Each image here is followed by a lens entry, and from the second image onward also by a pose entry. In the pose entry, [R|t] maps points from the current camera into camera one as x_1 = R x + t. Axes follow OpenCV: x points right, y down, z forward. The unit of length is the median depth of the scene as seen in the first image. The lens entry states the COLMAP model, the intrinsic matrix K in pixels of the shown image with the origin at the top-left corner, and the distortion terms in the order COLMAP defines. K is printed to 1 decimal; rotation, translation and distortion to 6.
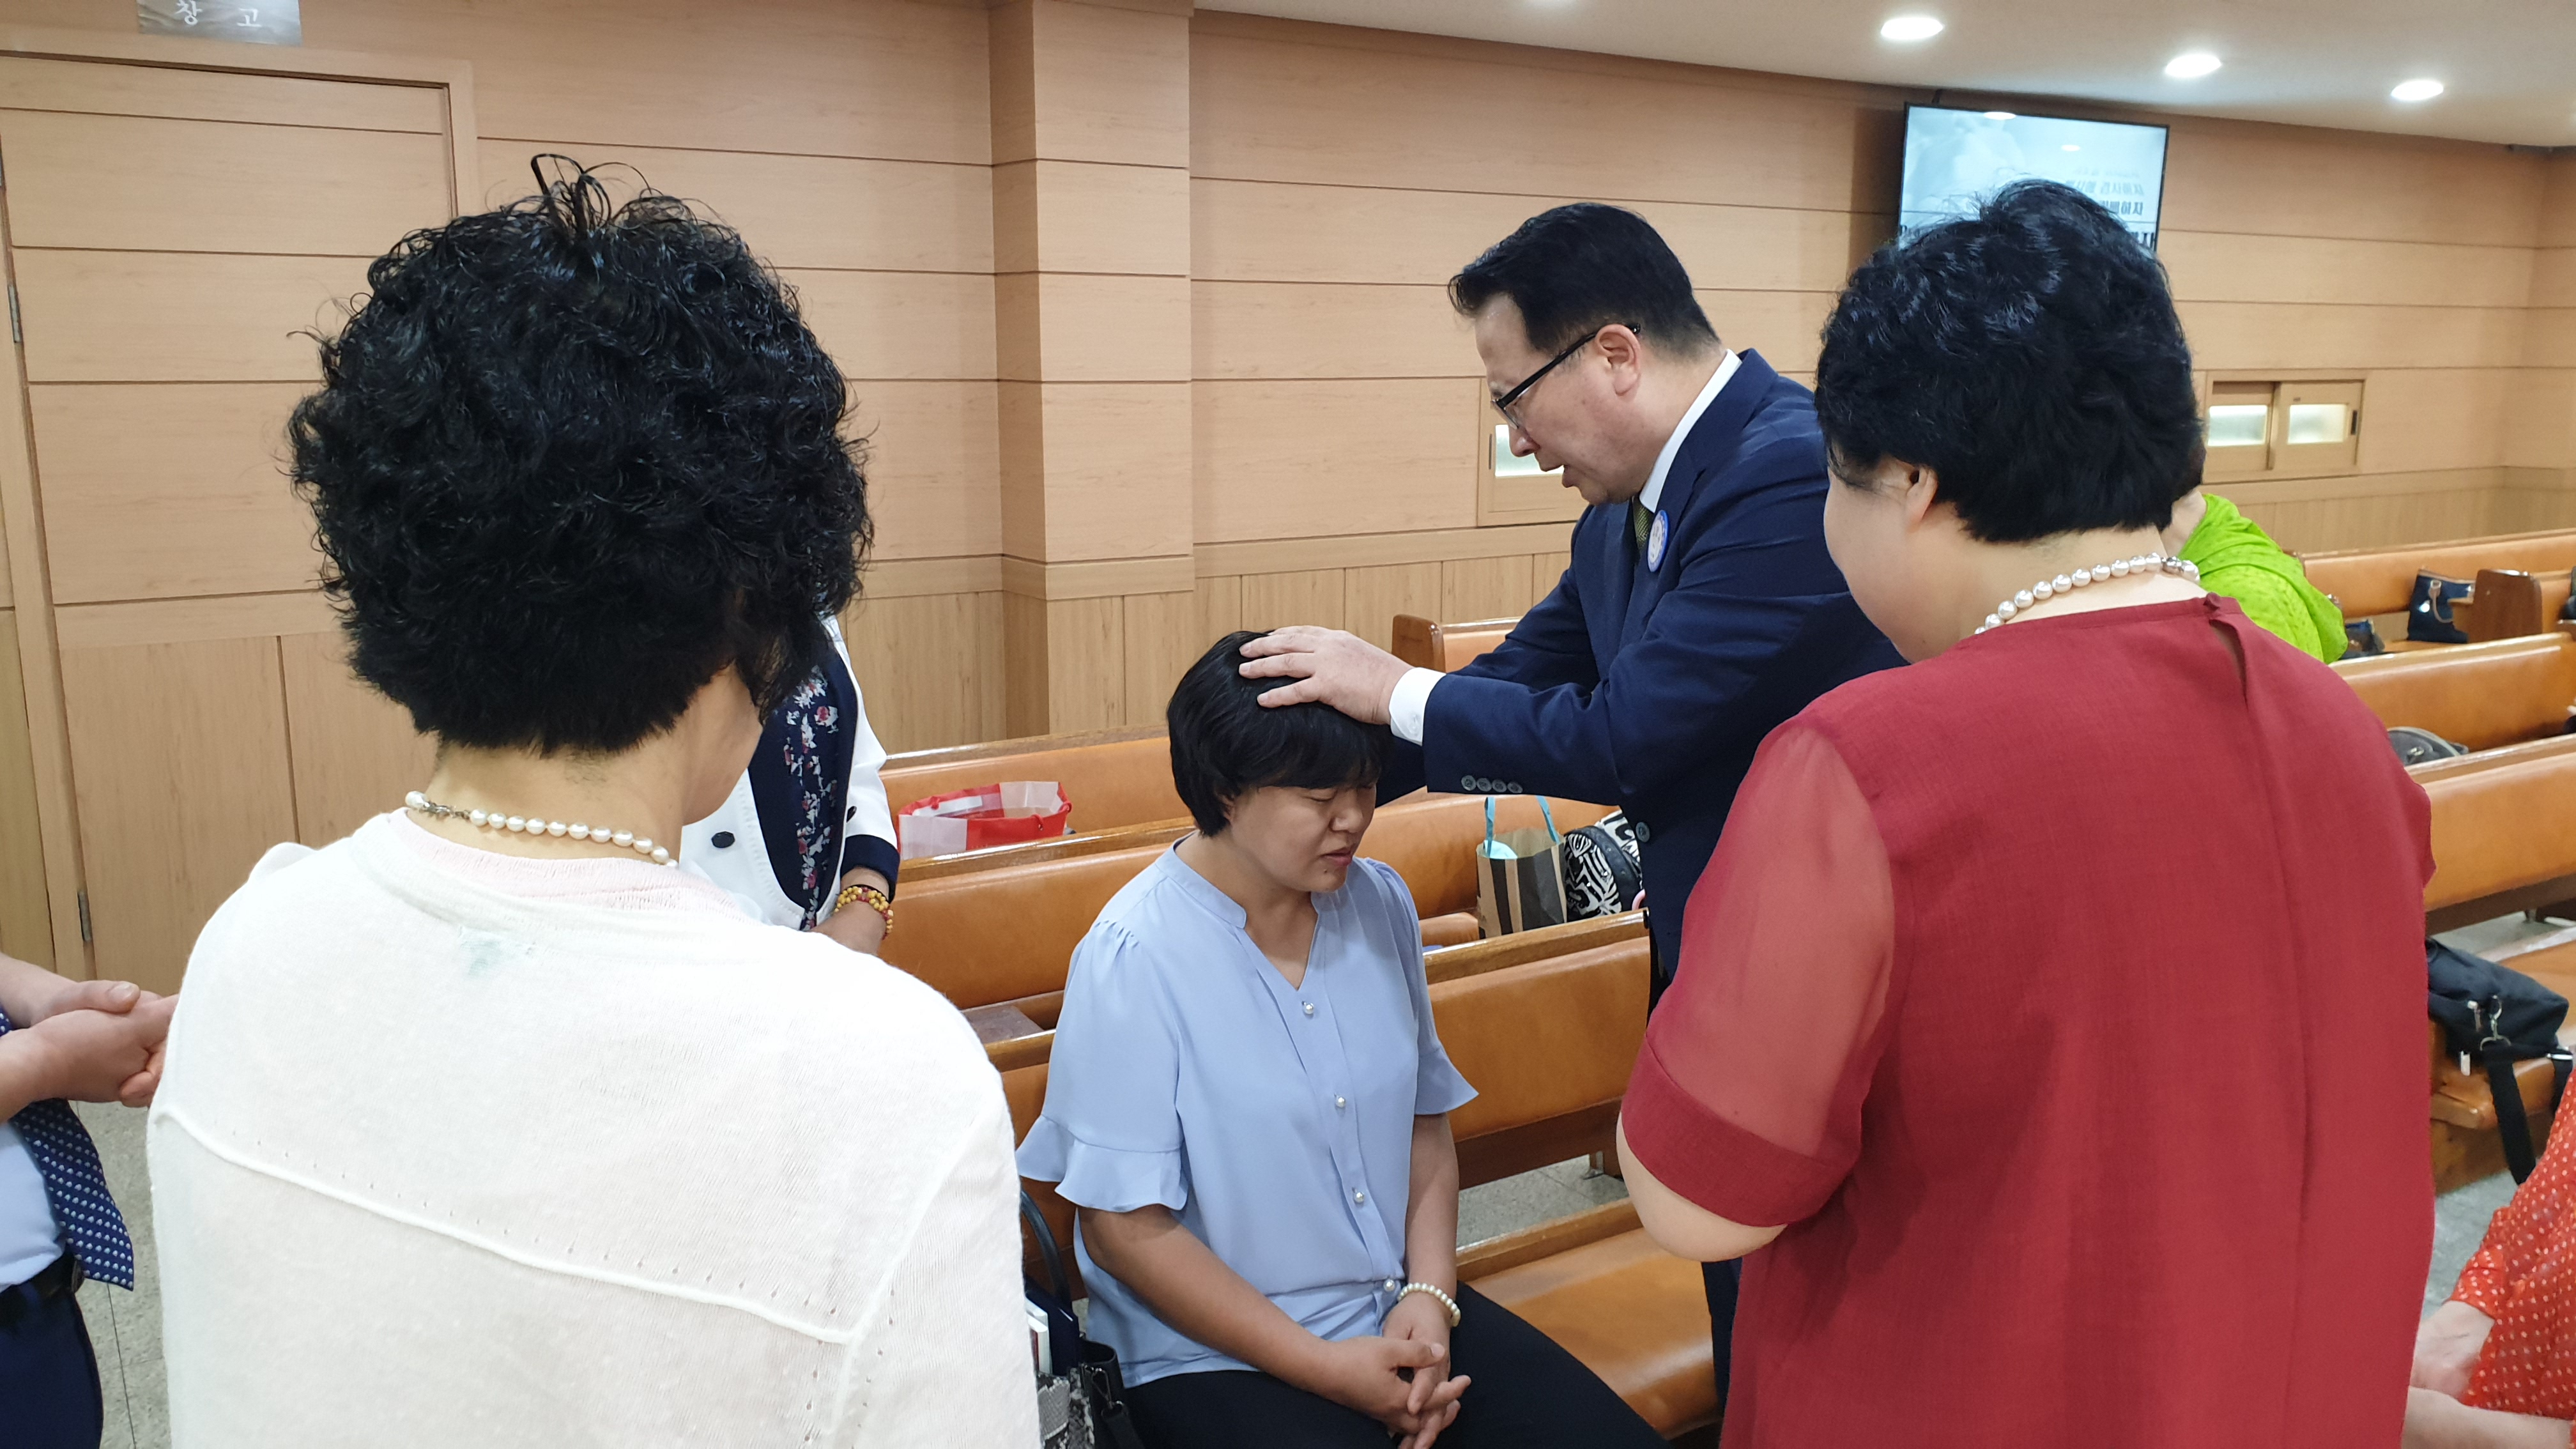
lens RADIAL K [[2045.2, 0, 1227.9], [0, 2045.2, 771.5], [0, 0, 1]] dist [0.034406, -0.024378]
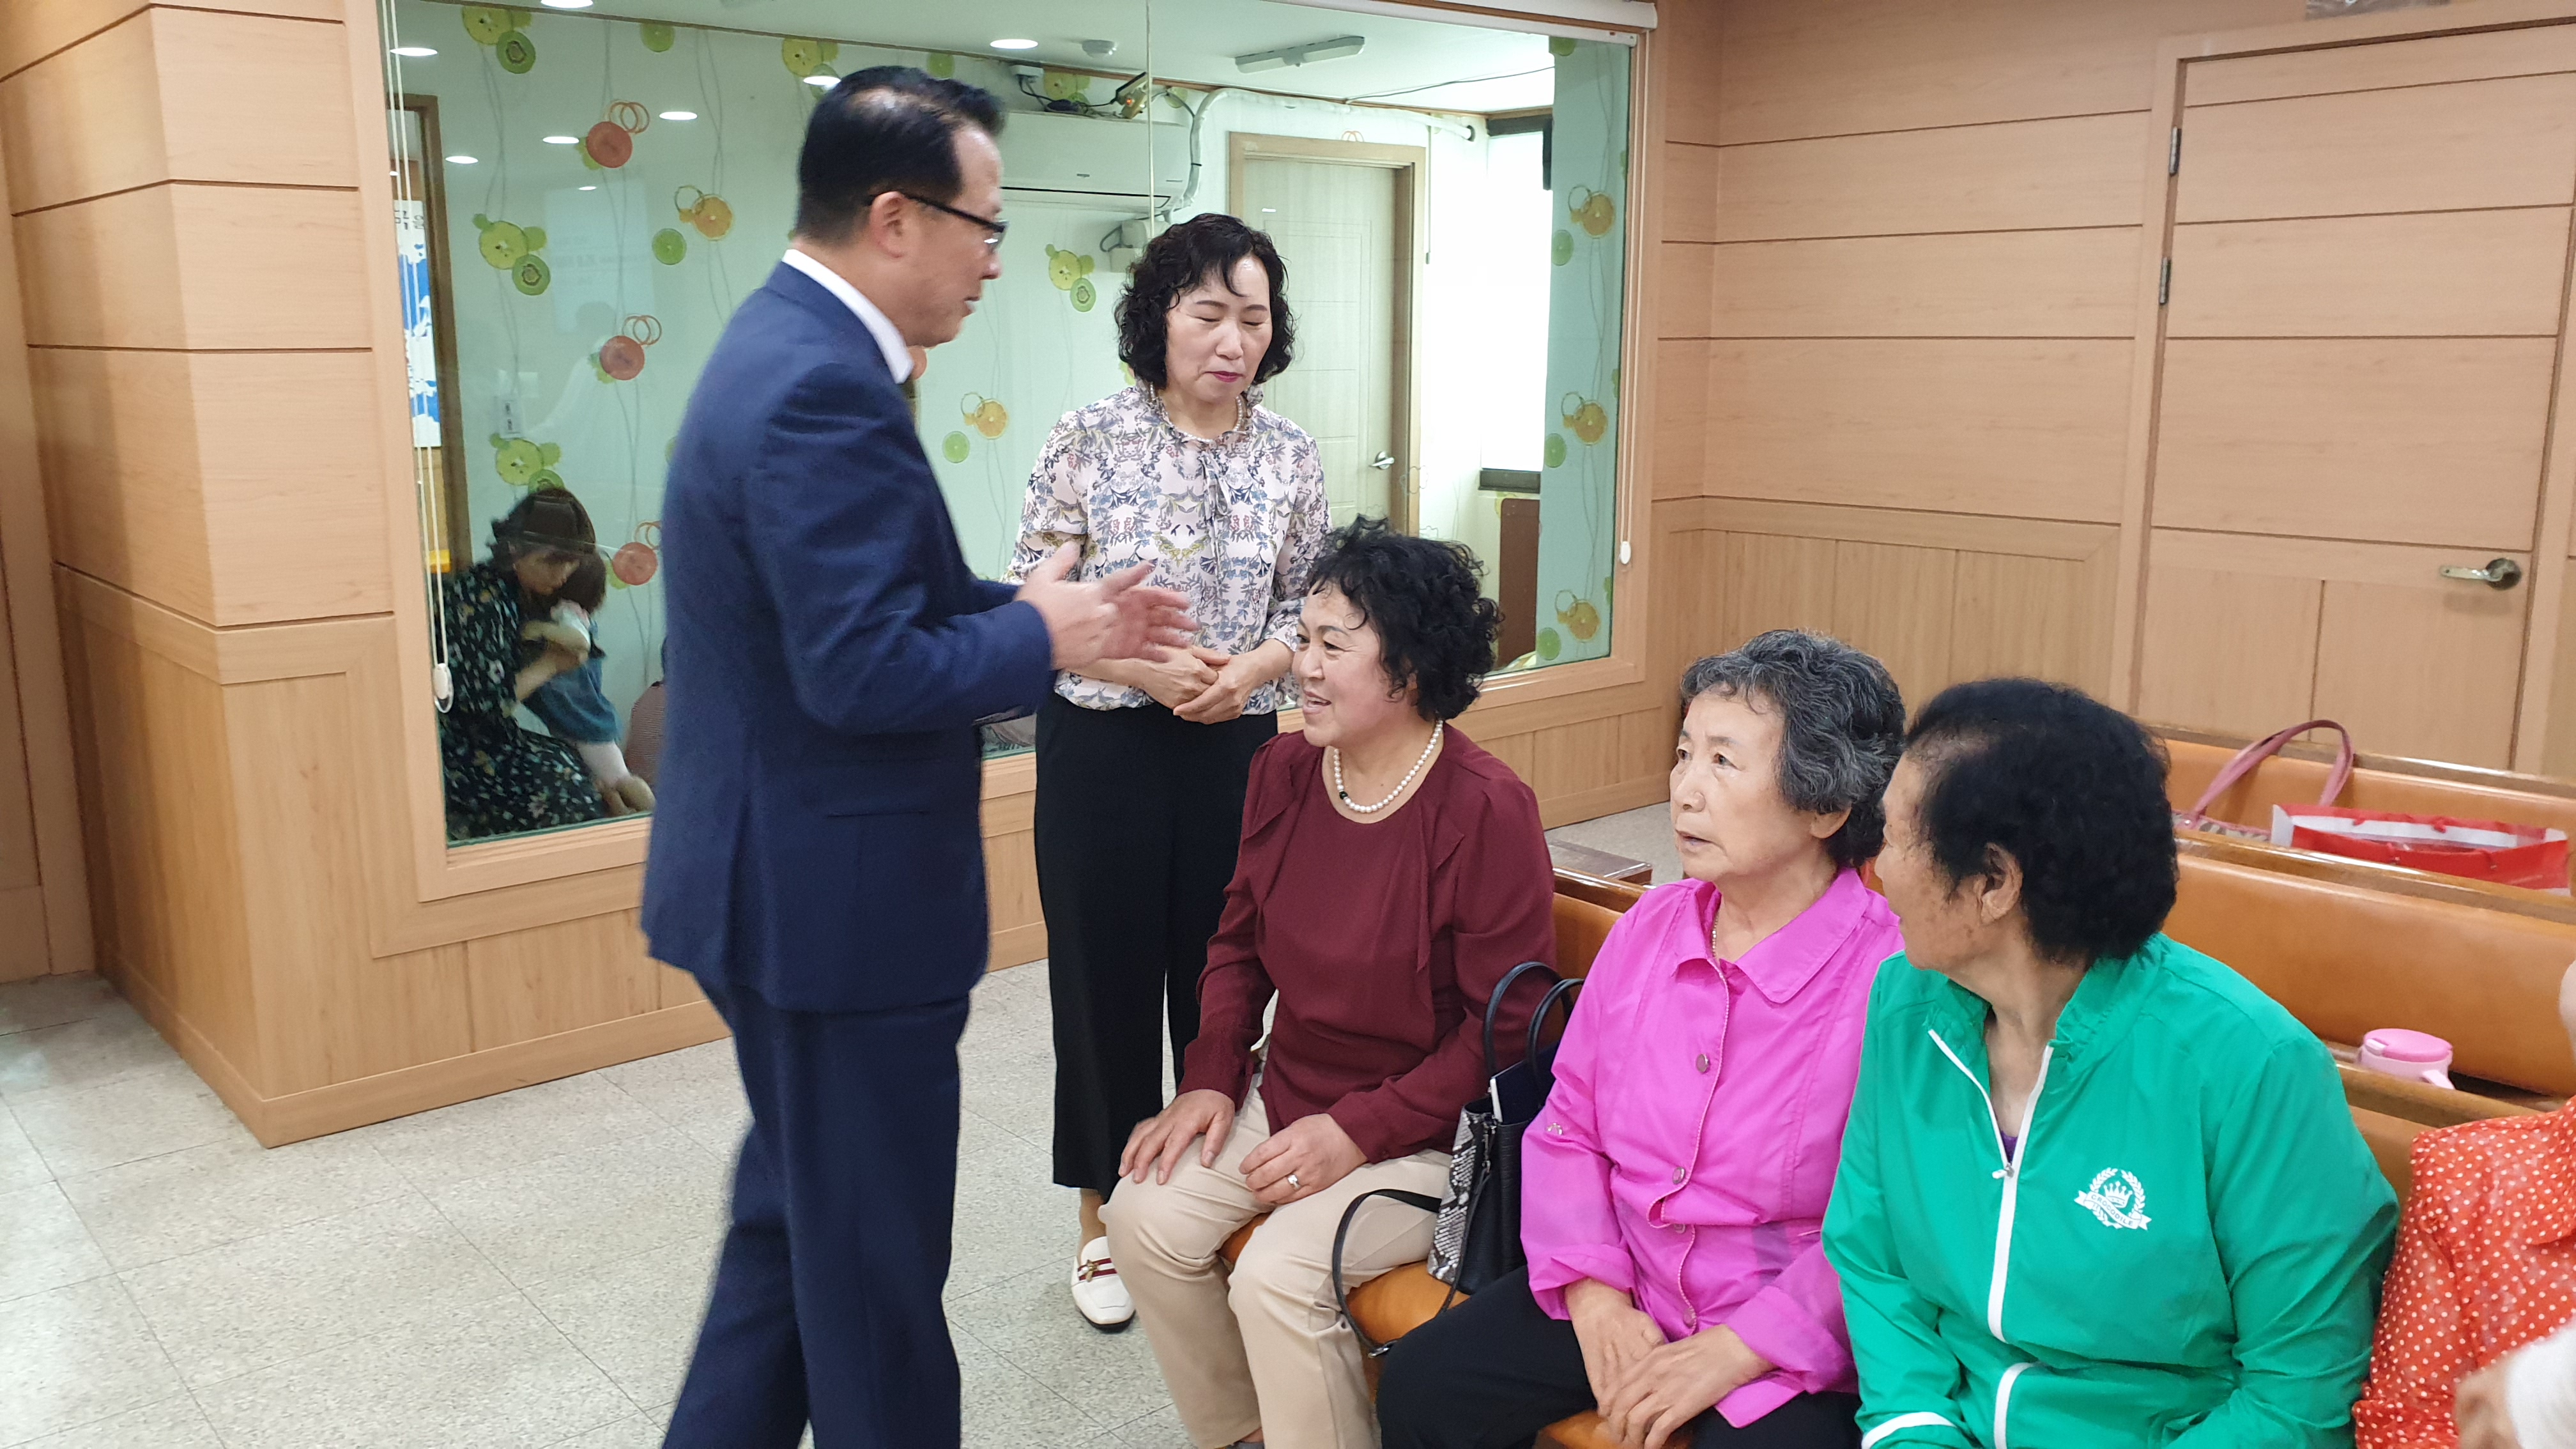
lens RADIAL K [[2045.2, 0, 1253.2], [0, 2045.2, 732.1], [0, 0, 1]] dist [0.034406, -0.024378]
pose [[0.137485, 0.184649, -0.973141, 0.410651], [-0.201637, 0.967115, 0.155019, -0.036707], [0.969763, 0.174908, 0.170195, 0.259242]]
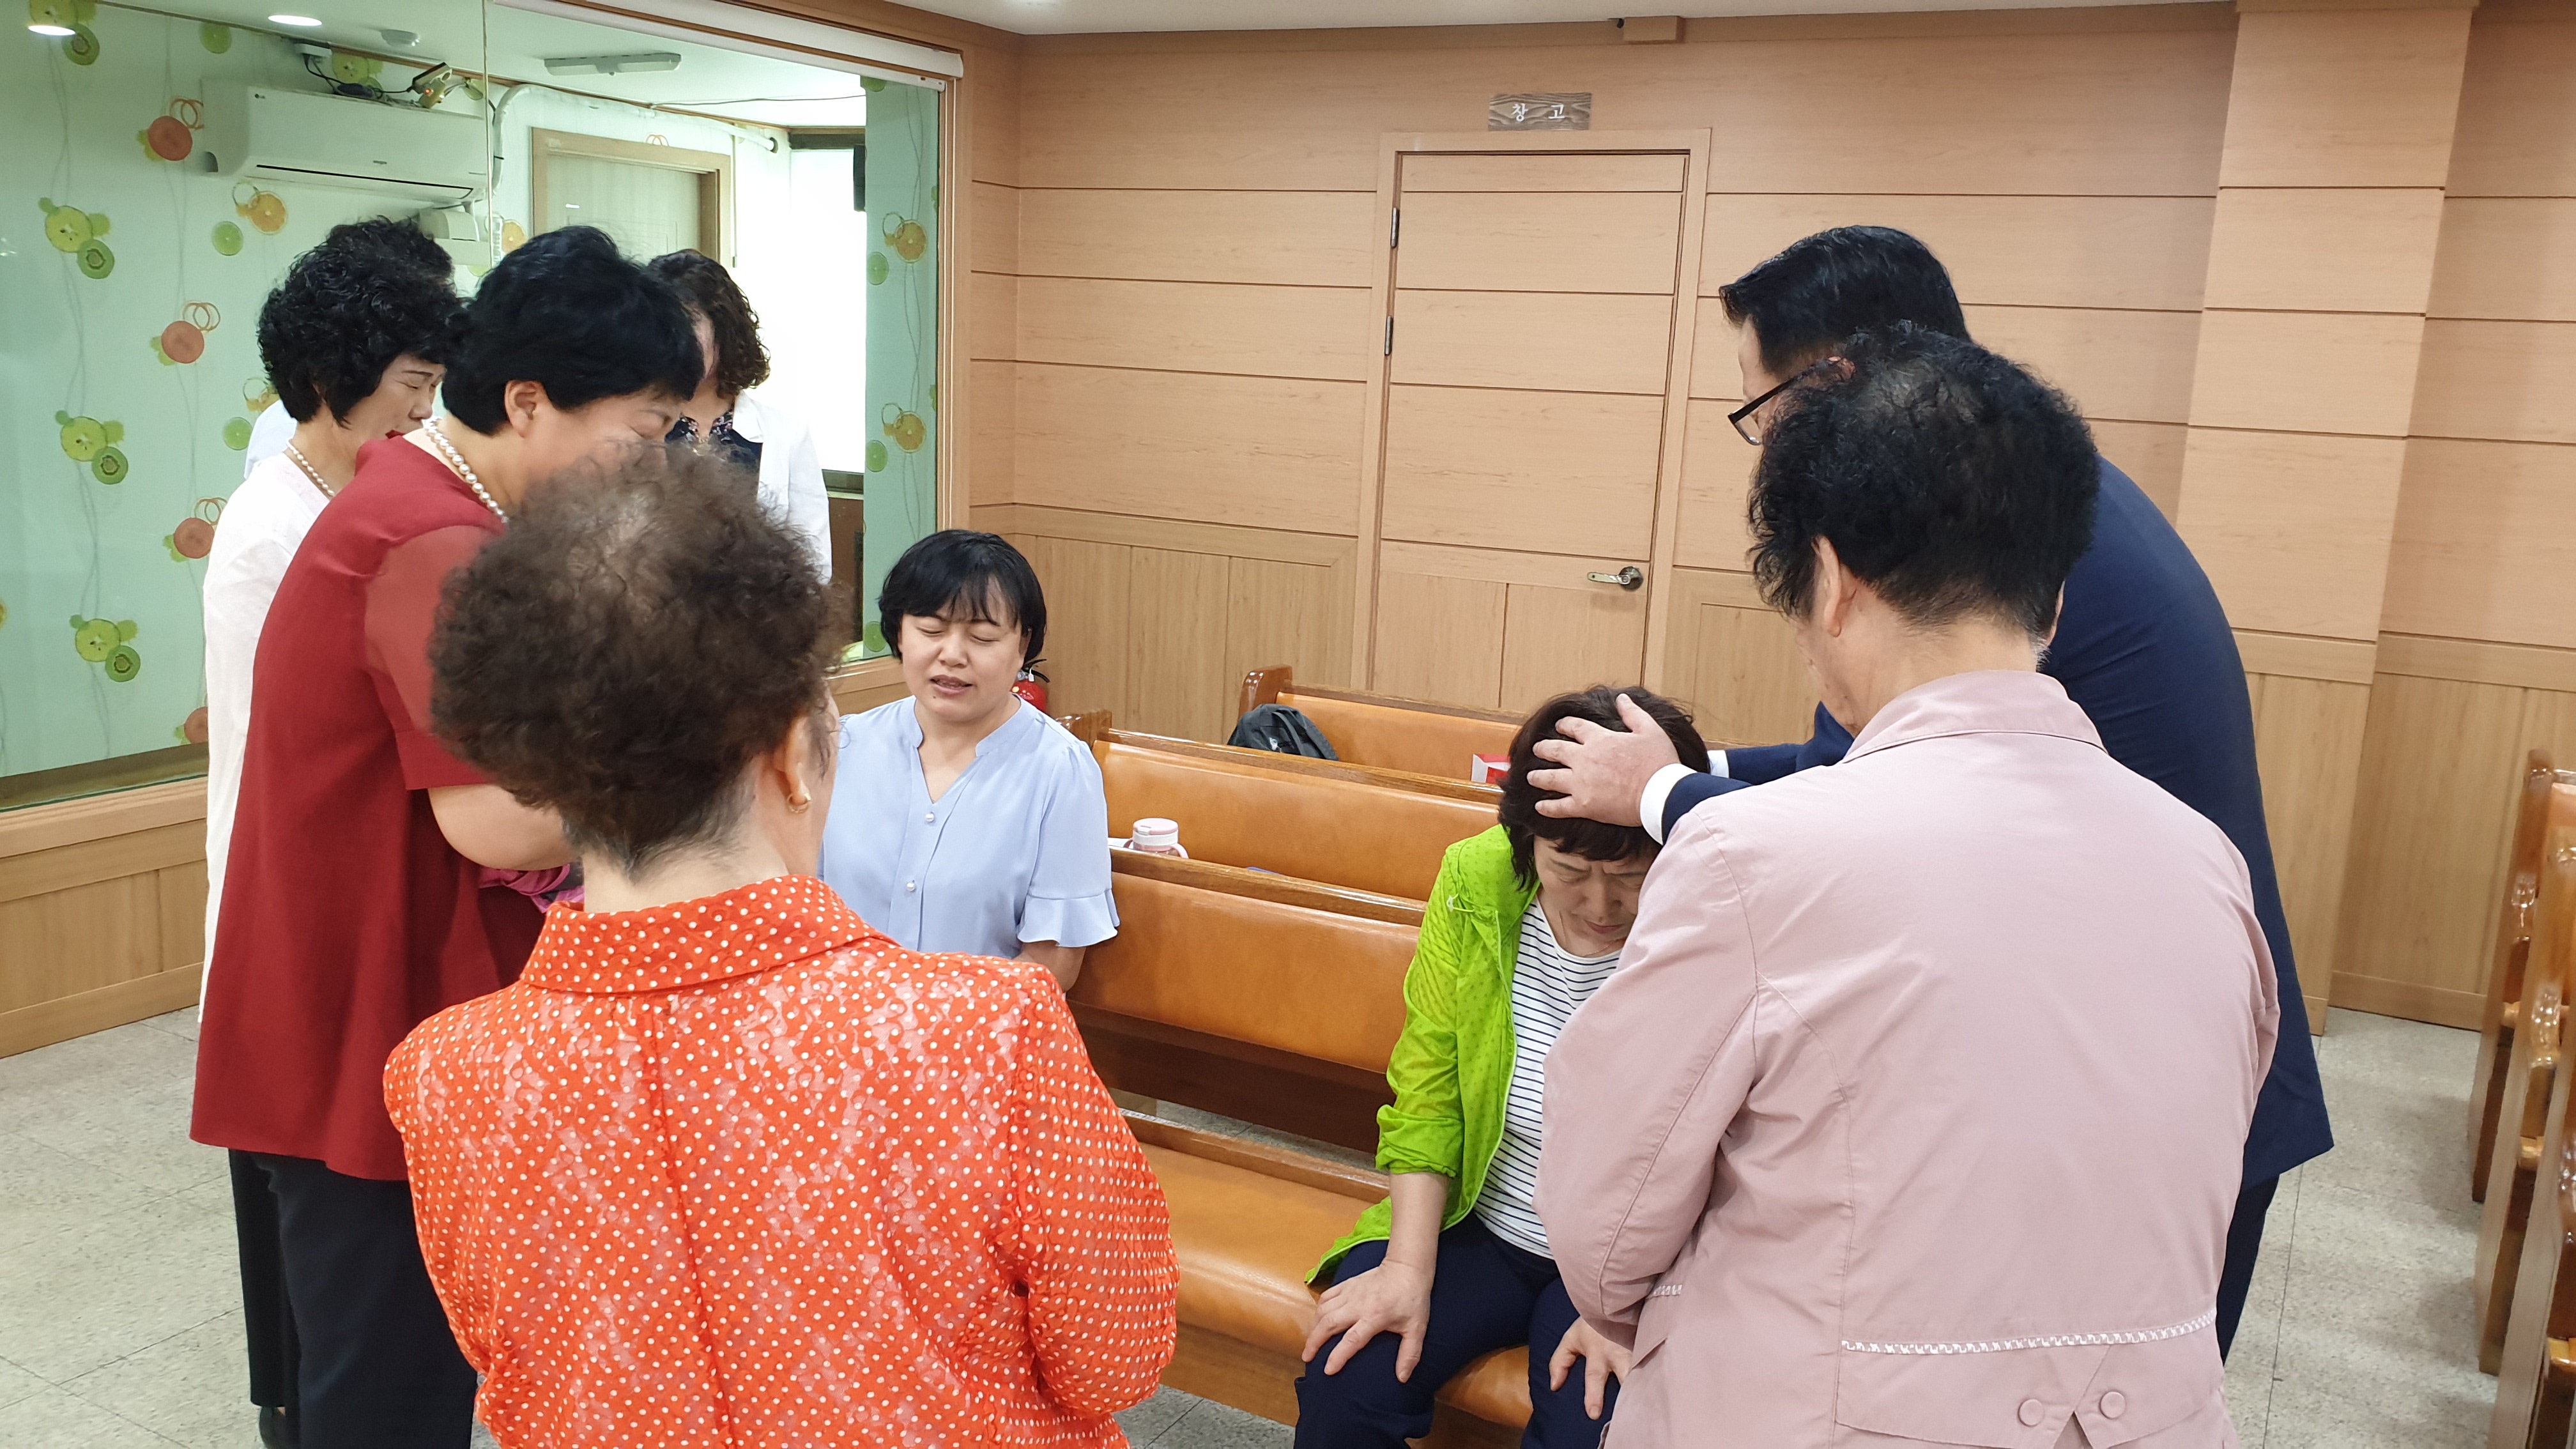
lens RADIAL K [[2045.2, 0, 1292.0], [0, 2045.2, 733.0], [0, 0, 1]] dist [0.034406, -0.024378]
pose [[0.482620, 0.180520, -0.857024, 0.497899], [-0.223915, 0.971440, 0.078526, -0.037182], [0.846723, 0.154002, 0.509257, 0.201031]]
